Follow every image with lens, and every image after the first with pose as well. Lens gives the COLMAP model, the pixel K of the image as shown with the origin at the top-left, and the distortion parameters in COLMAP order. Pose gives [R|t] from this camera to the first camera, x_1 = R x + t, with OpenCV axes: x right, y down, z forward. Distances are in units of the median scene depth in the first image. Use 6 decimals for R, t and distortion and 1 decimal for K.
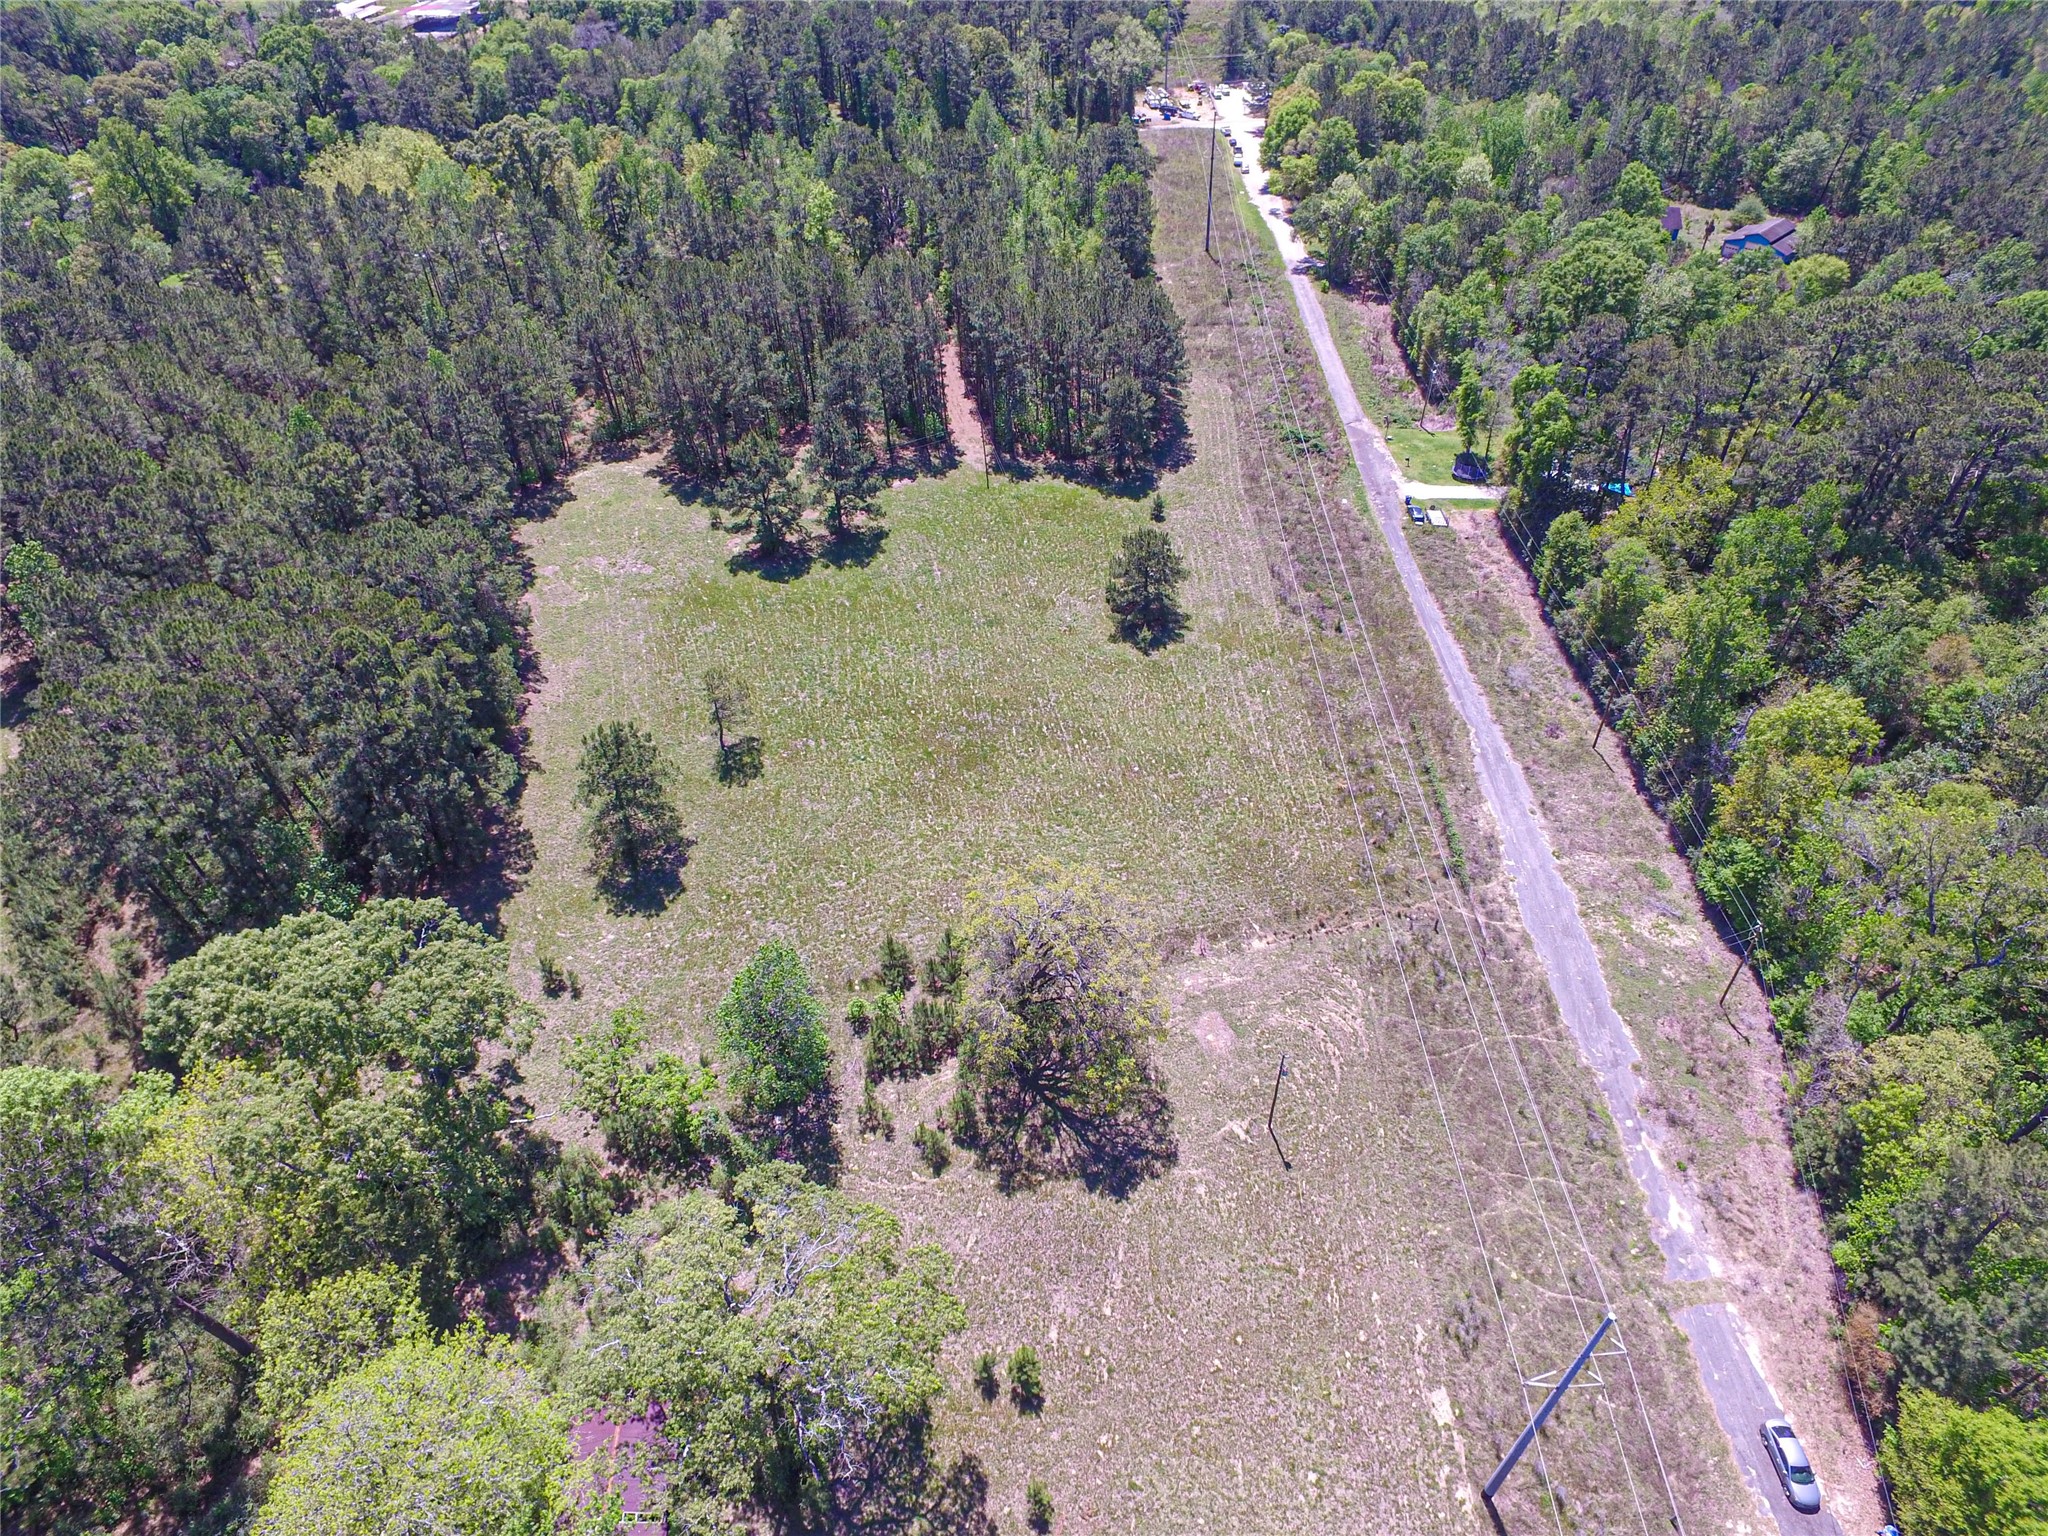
lens RADIAL K [[1201.0, 0, 1020.4], [0, 1201.0, 766.3], [0, 0, 1]] dist [-0.002653, 0.003975]
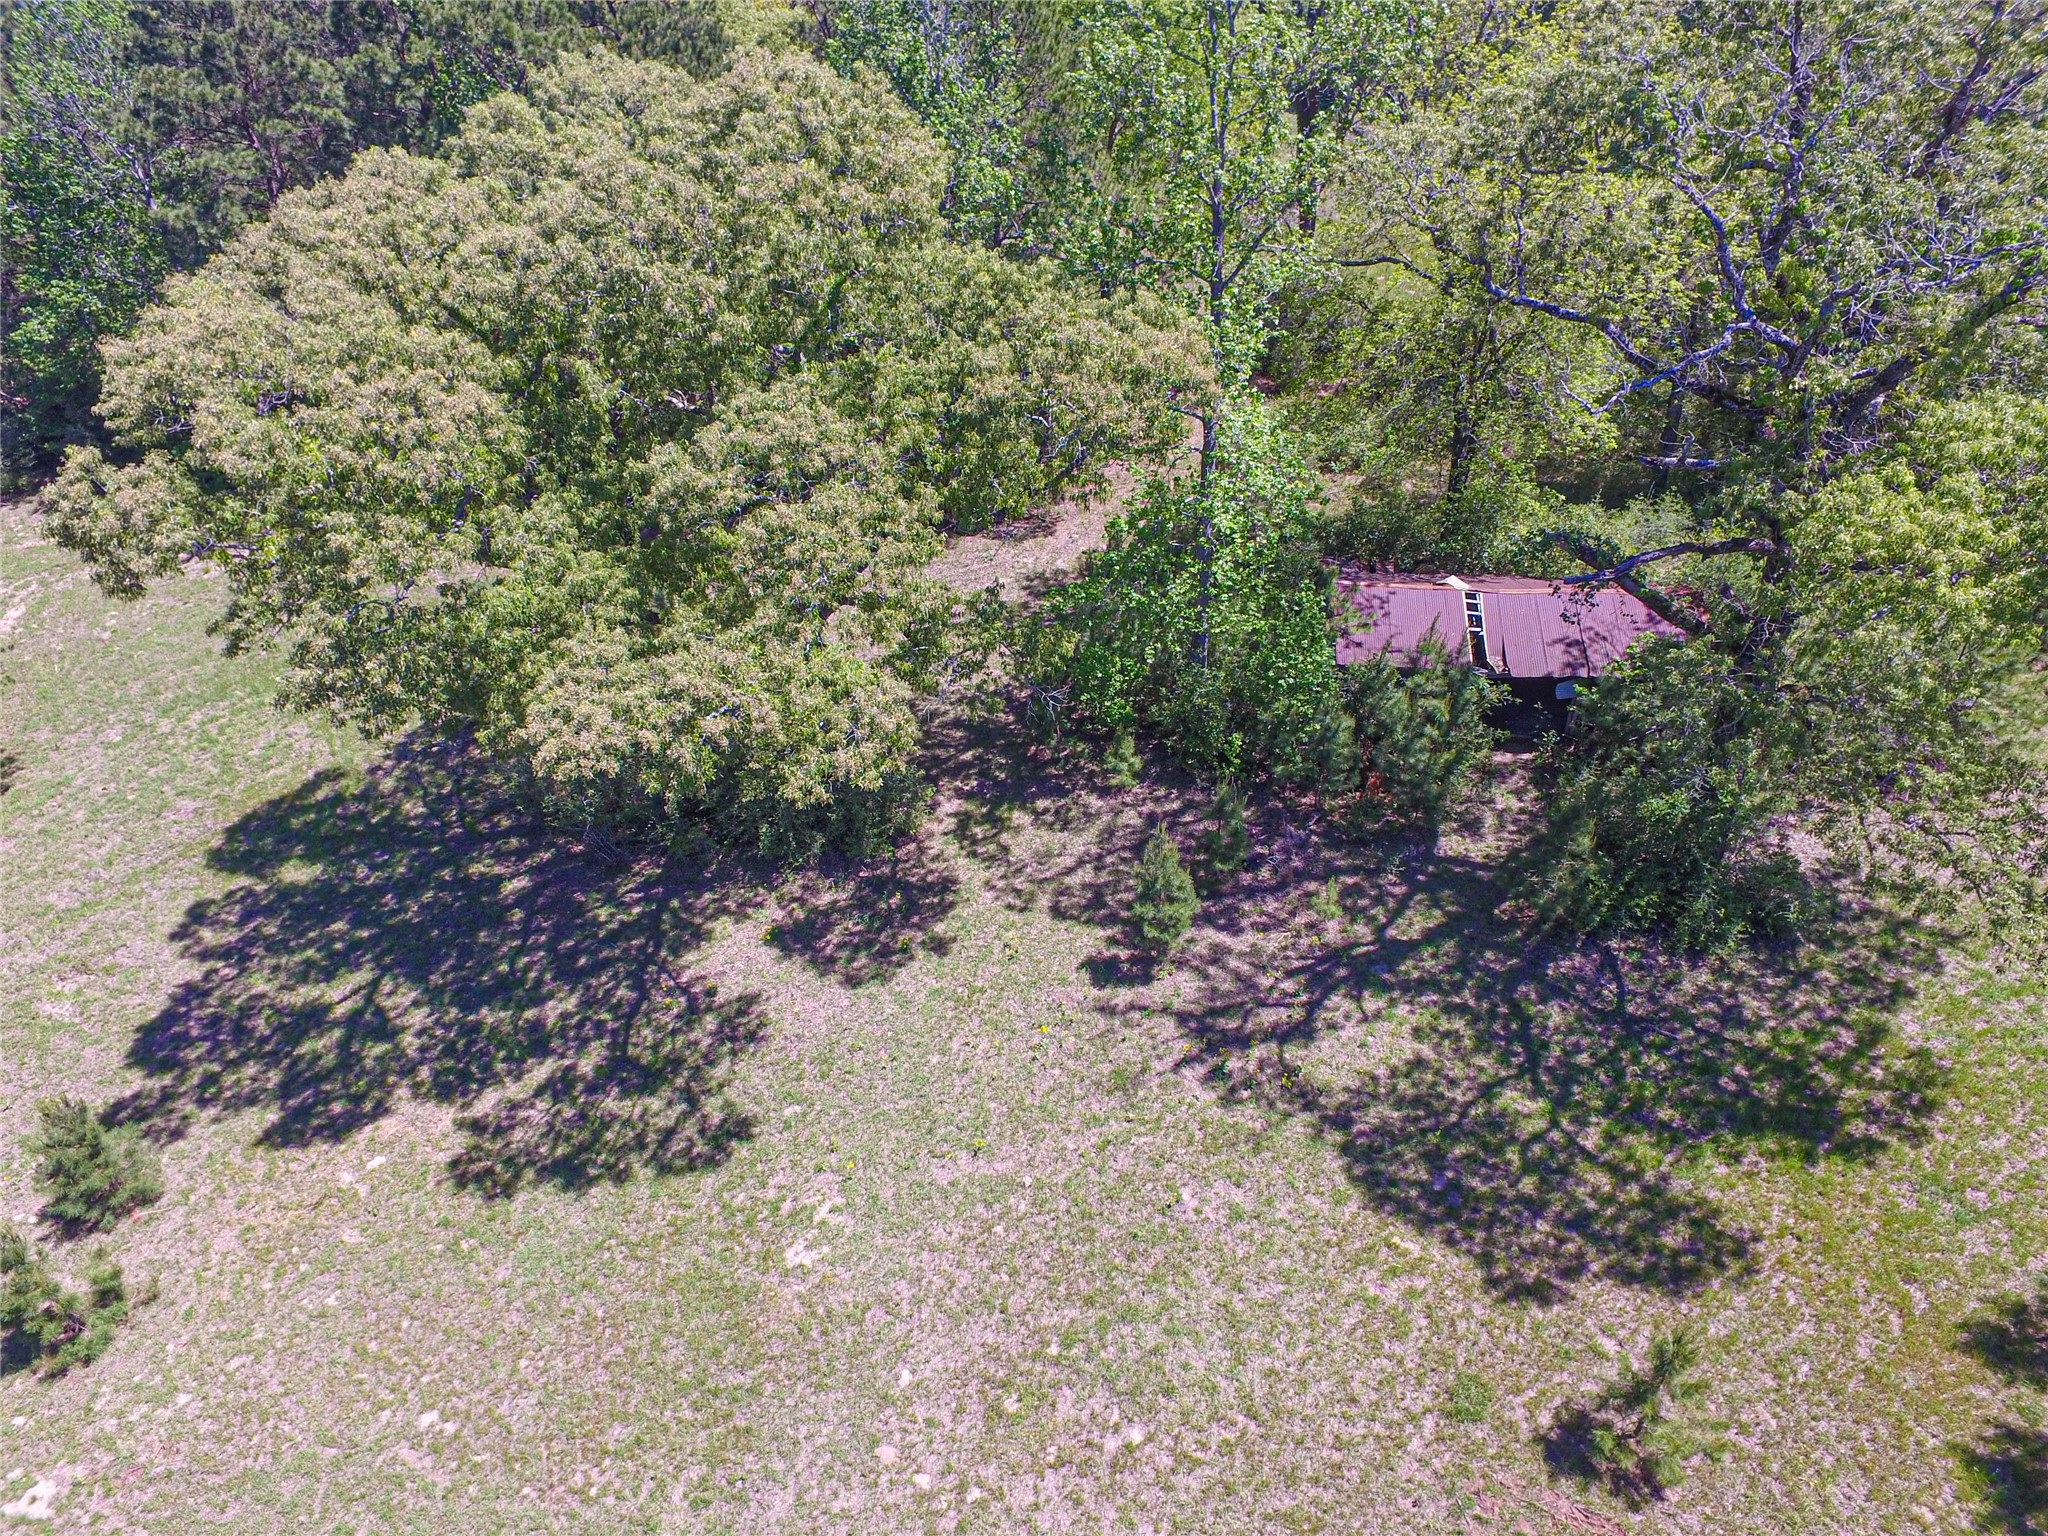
lens RADIAL K [[1189.6, 0, 1025.2], [0, 1189.6, 766.3], [0, 0, 1]] dist [-0.008331, 0.009902]
pose [[-0.229874, 0.564279, -0.792936, 0.118111], [-0.614417, 0.547714, 0.567892, 0.301650], [0.754752, 0.617737, 0.220797, 0.481192]]
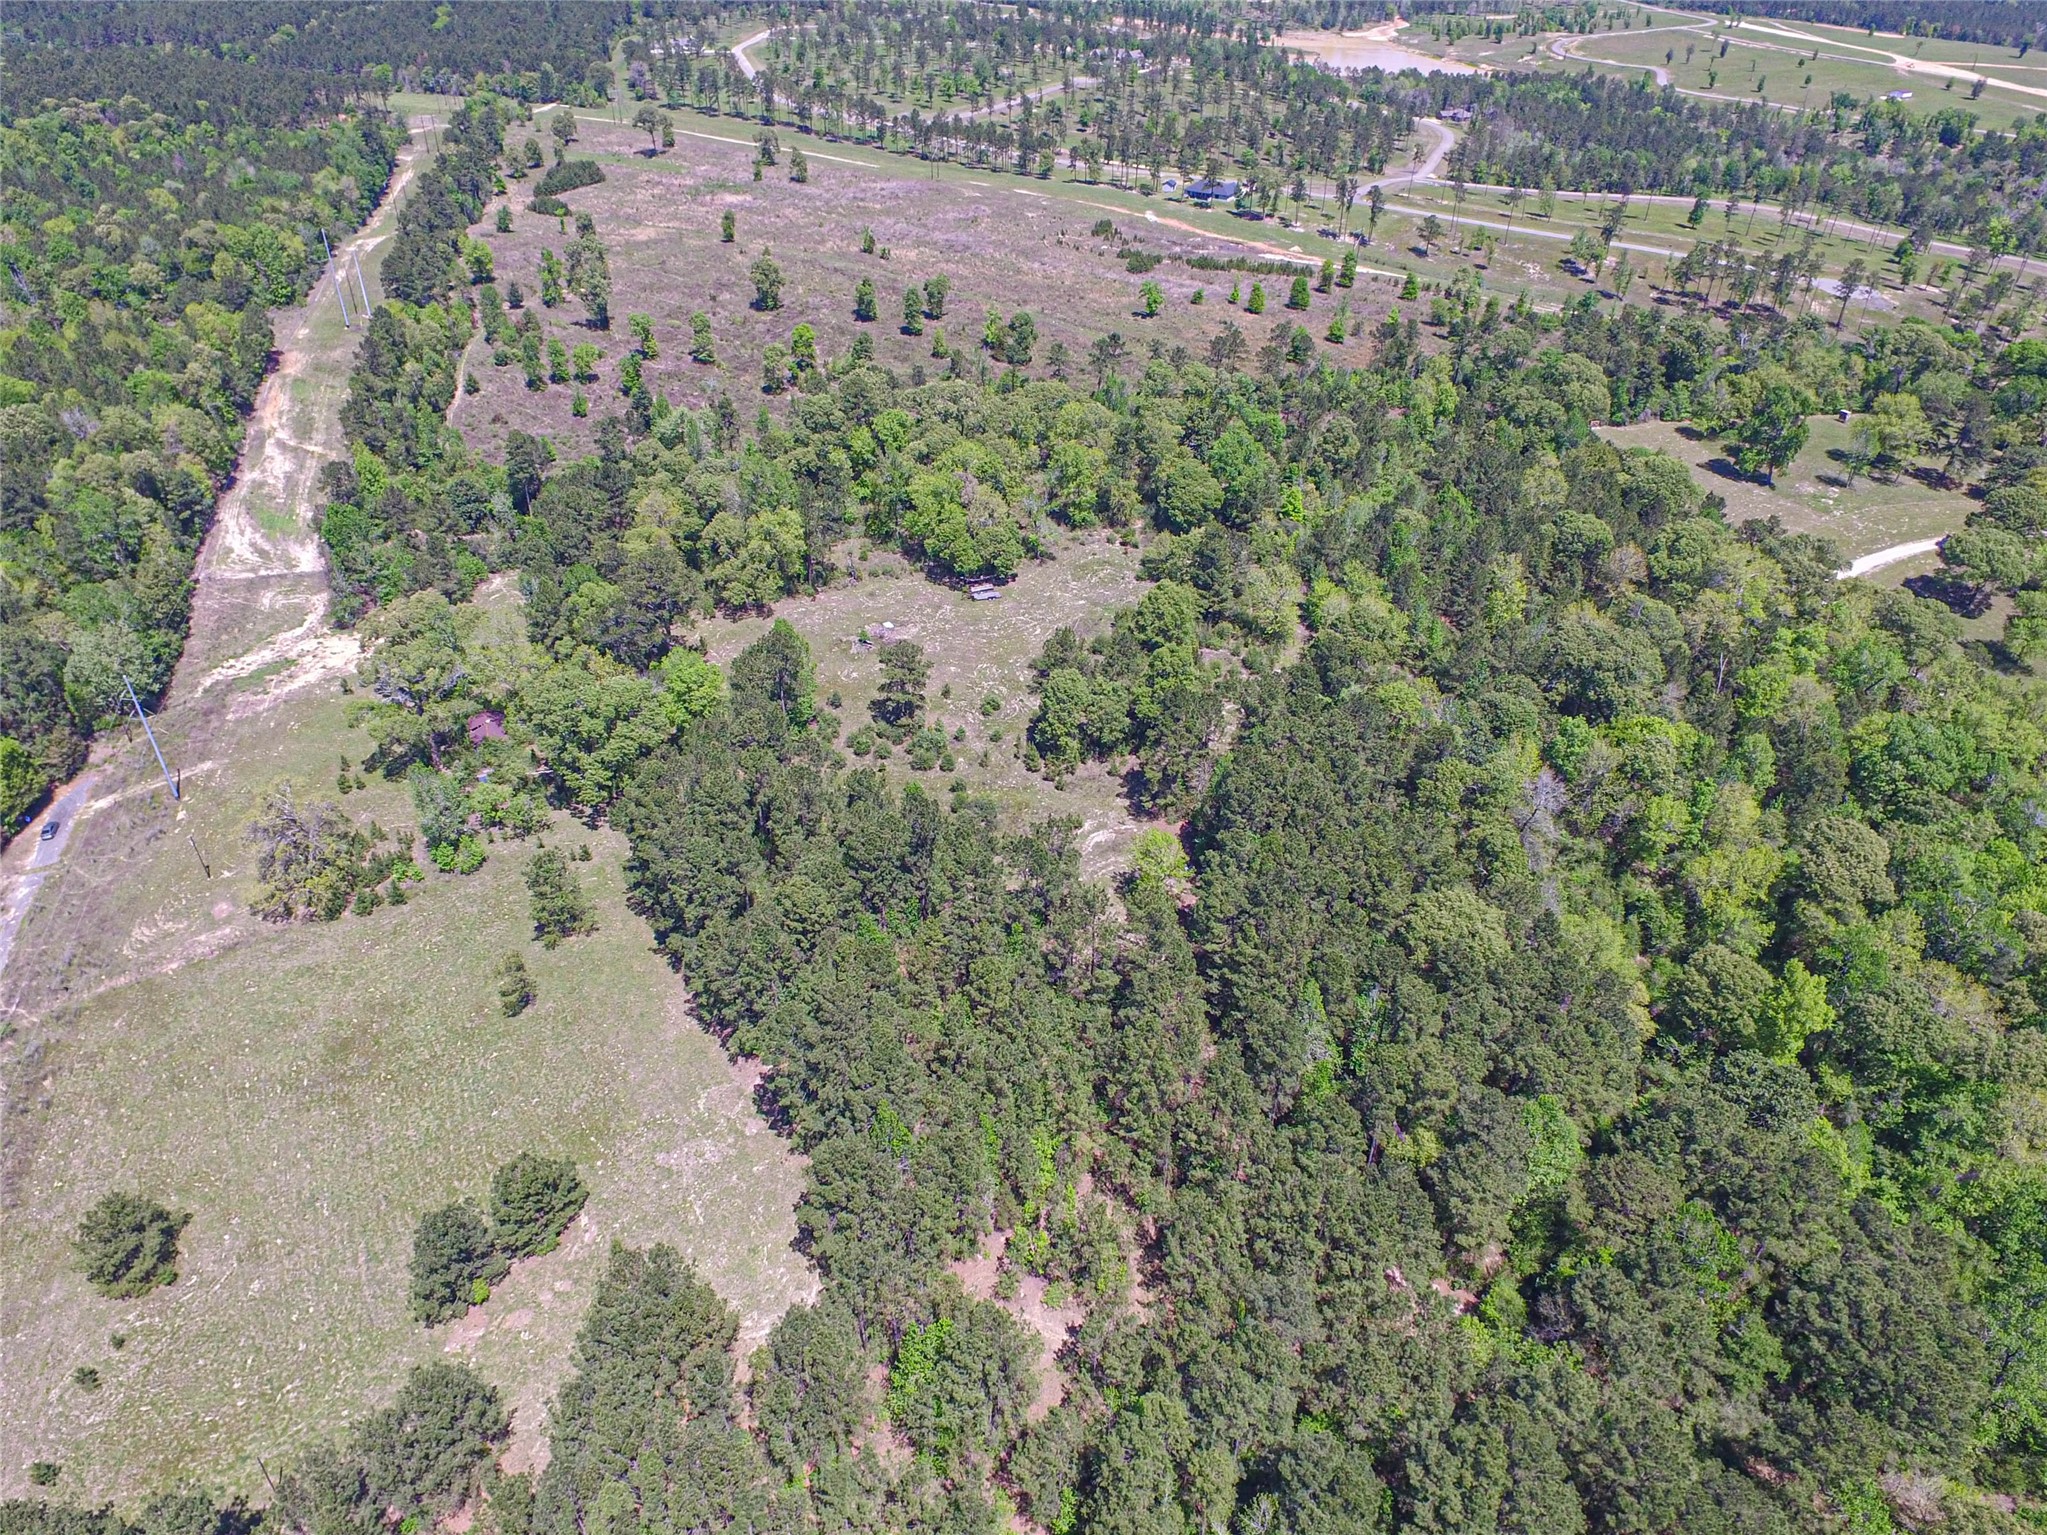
lens RADIAL K [[1303.4, 0, 1018.0], [0, 1303.4, 795.9], [0, 0, 1]] dist [-0.001589, 0.003445]
pose [[-0.957454, 0.183233, -0.222954, -0.557102], [-0.183005, 0.211859, 0.960013, -1.823241], [0.223141, 0.959970, -0.169313, 1.303787]]
